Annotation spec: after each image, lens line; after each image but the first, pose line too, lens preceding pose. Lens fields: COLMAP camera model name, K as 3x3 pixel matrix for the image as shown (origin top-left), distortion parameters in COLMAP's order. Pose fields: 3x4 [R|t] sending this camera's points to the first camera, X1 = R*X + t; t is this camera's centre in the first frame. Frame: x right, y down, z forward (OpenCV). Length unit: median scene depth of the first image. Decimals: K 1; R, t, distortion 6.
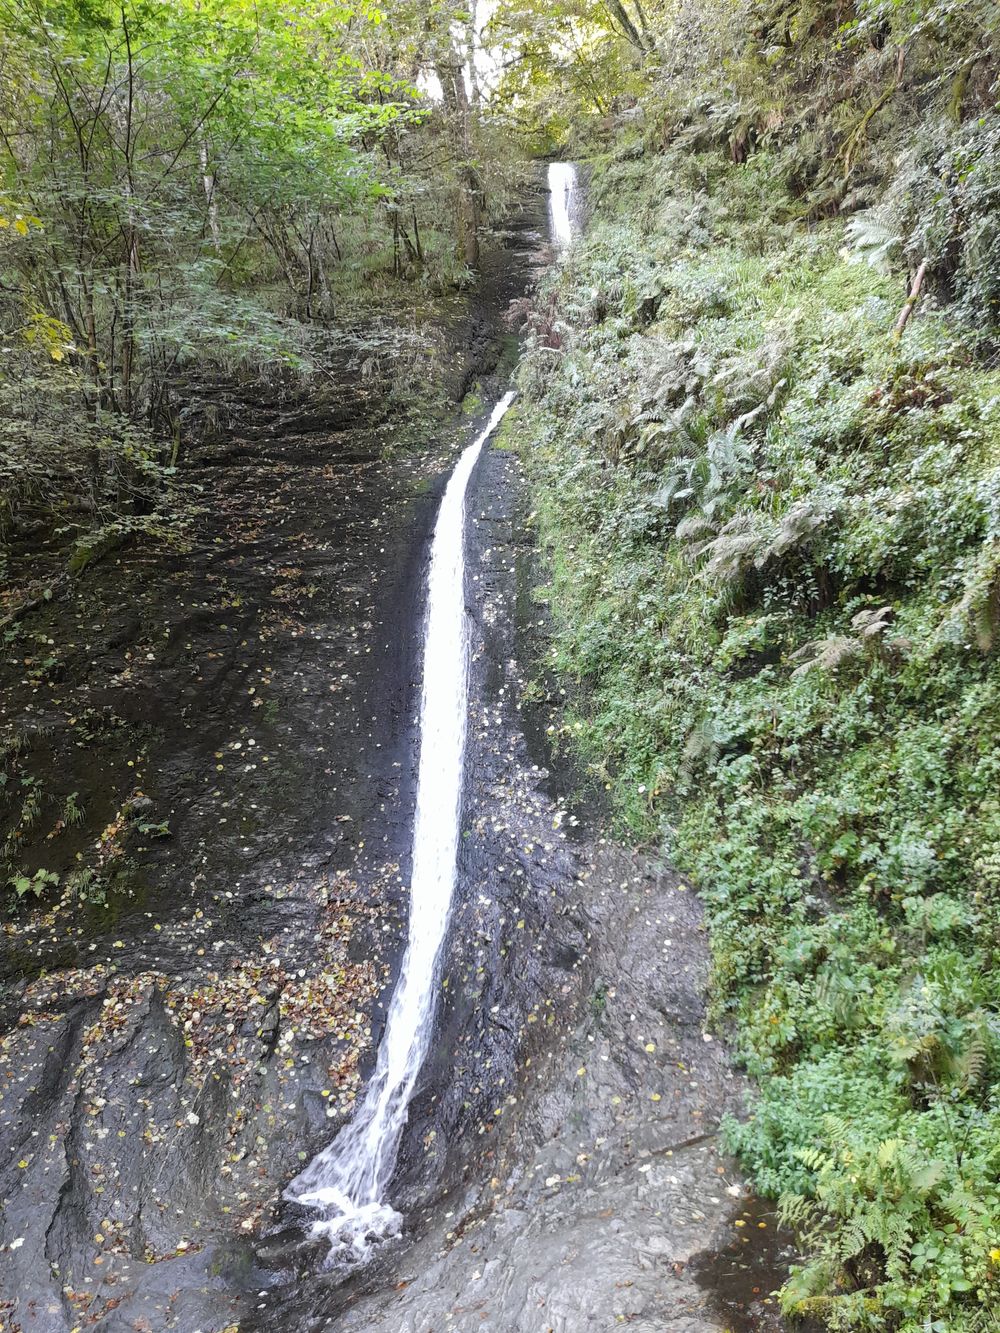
lens RADIAL K [[964.6, 0, 500.0], [0, 964.6, 666.5], [0, 0, 1]] dist [0.071471, -0.079475]
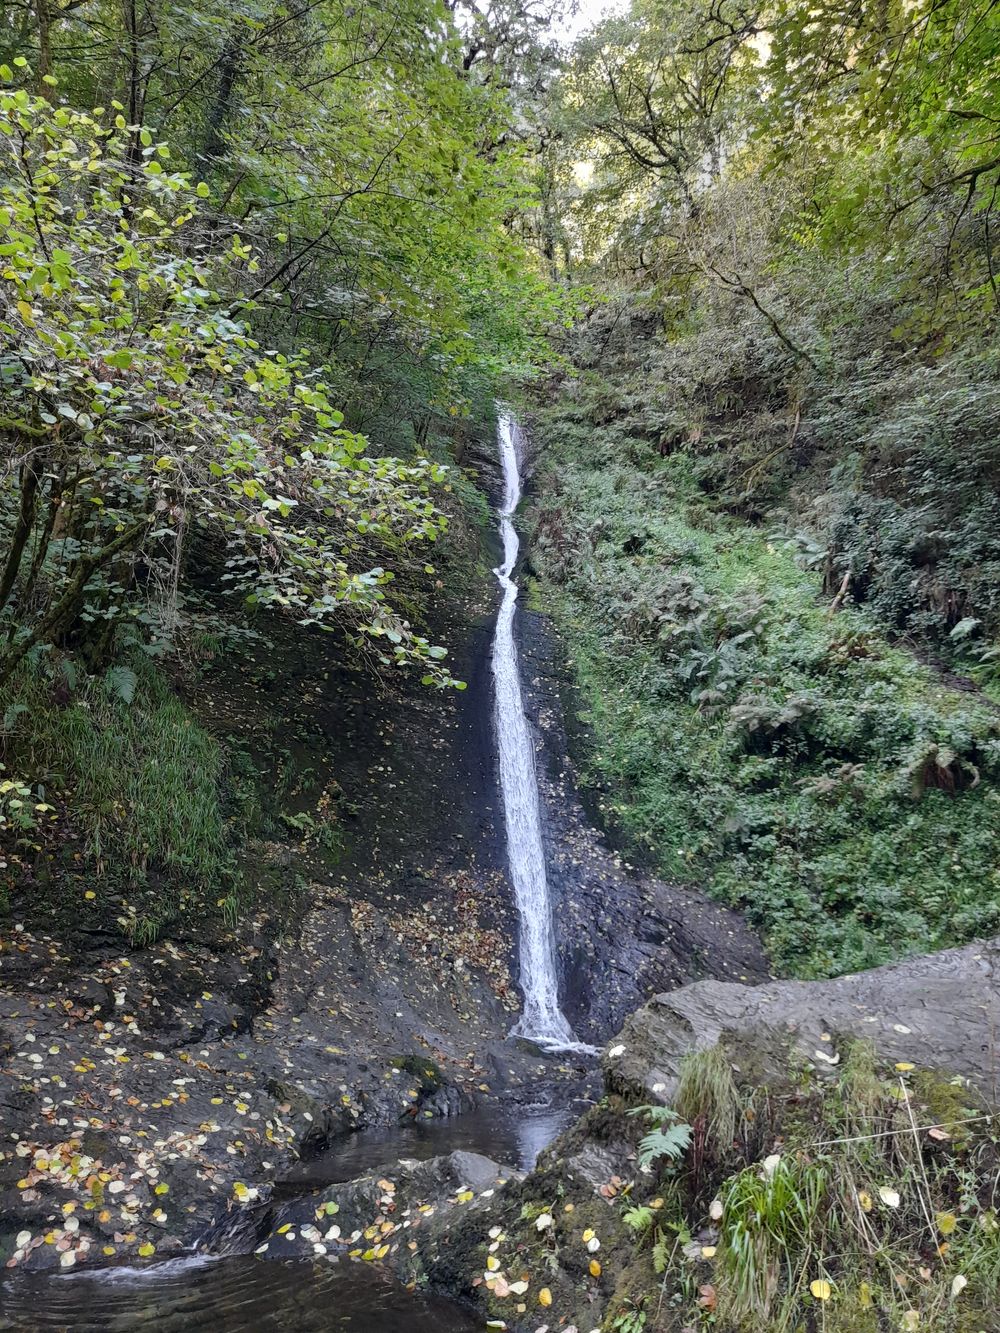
lens RADIAL K [[964.6, 0, 500.0], [0, 964.6, 666.5], [0, 0, 1]] dist [0.071471, -0.079475]
pose [[0.935819, 0.255171, 0.243168, -0.505643], [-0.206016, 0.955735, -0.210068, 0.204821], [-0.286007, 0.146489, 0.946964, -0.353749]]
